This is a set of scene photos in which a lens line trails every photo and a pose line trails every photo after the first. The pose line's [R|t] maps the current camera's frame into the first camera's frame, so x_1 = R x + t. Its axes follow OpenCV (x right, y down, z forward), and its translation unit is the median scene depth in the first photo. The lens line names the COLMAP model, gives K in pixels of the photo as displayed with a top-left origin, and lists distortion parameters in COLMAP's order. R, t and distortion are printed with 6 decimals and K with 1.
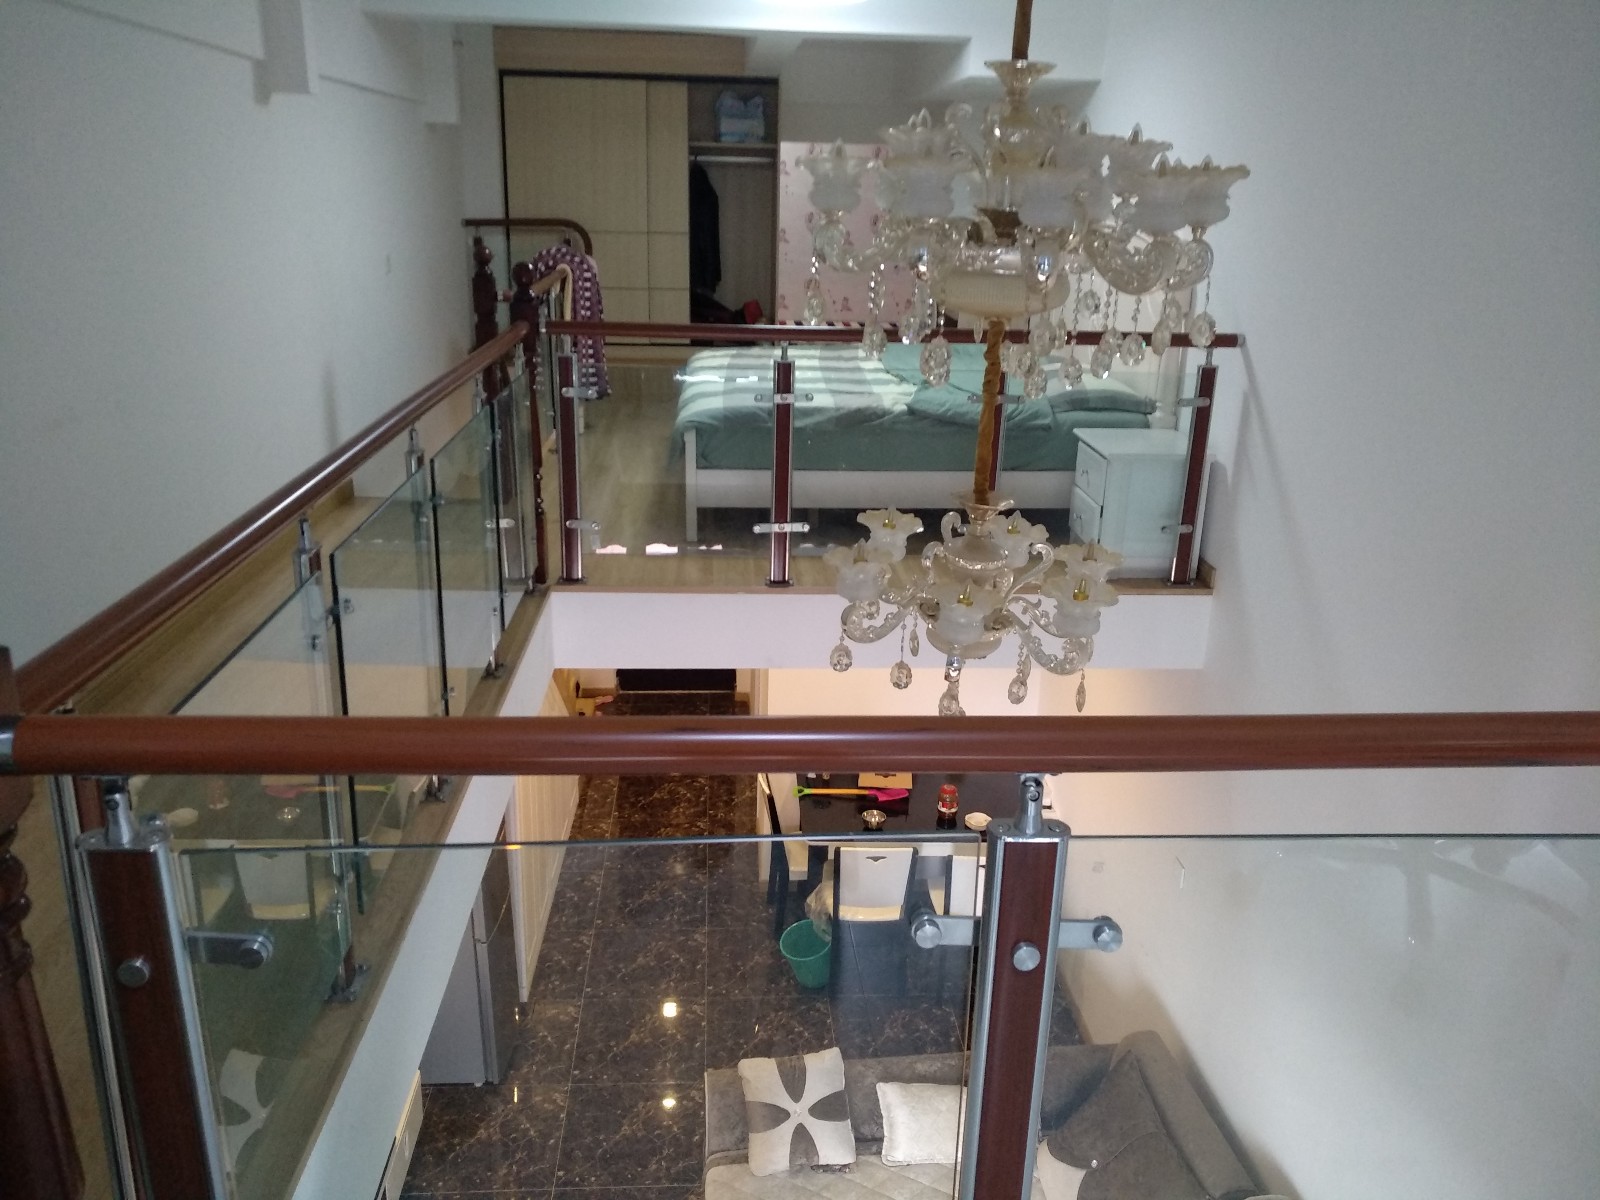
lens RADIAL K [[1276.1, 0, 795.2], [0, 1276.1, 608.2], [0, 0, 1]] dist [-0.002289, 0.006998]
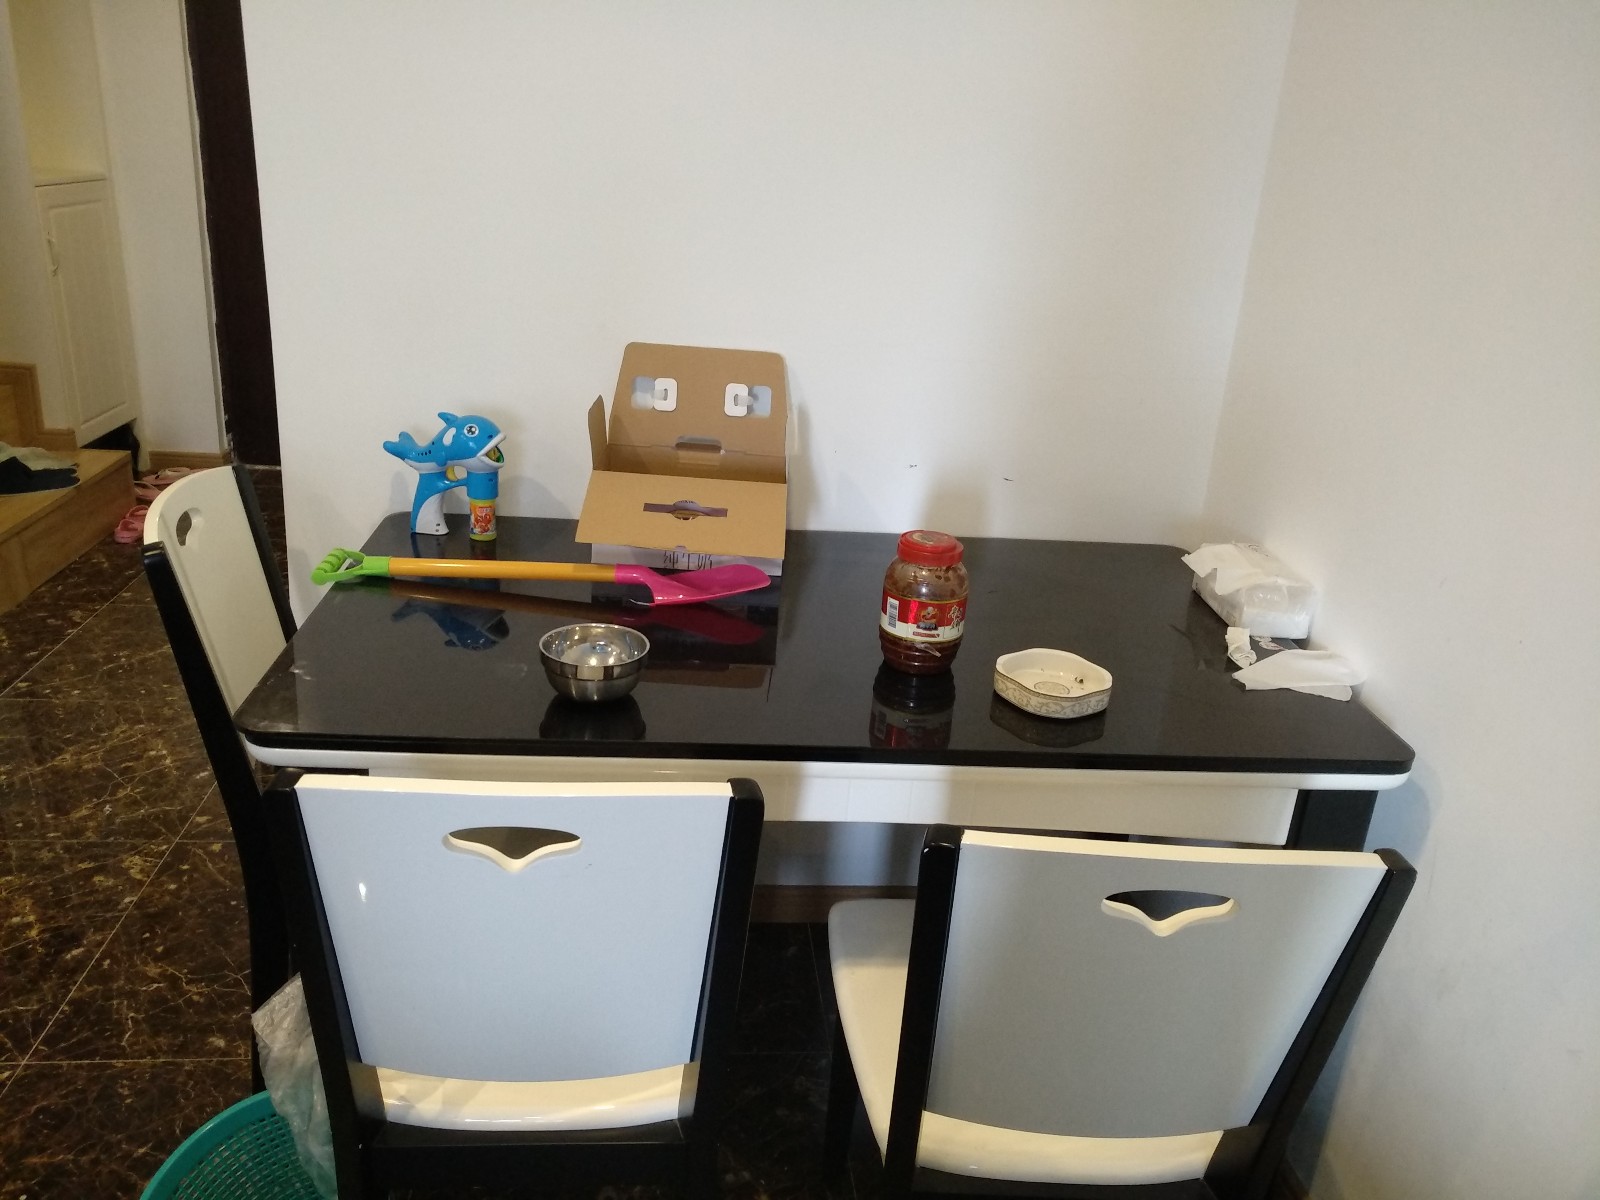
lens RADIAL K [[1276.1, 0, 800.0], [0, 1276.1, 596.6], [0, 0, 1]] dist [-0.002289, 0.006998]
pose [[0.998718, 0.028604, 0.041774, 0.118202], [-0.030001, 0.998998, 0.033199, 0.198716], [-0.040783, -0.034410, 0.998575, 1.045270]]
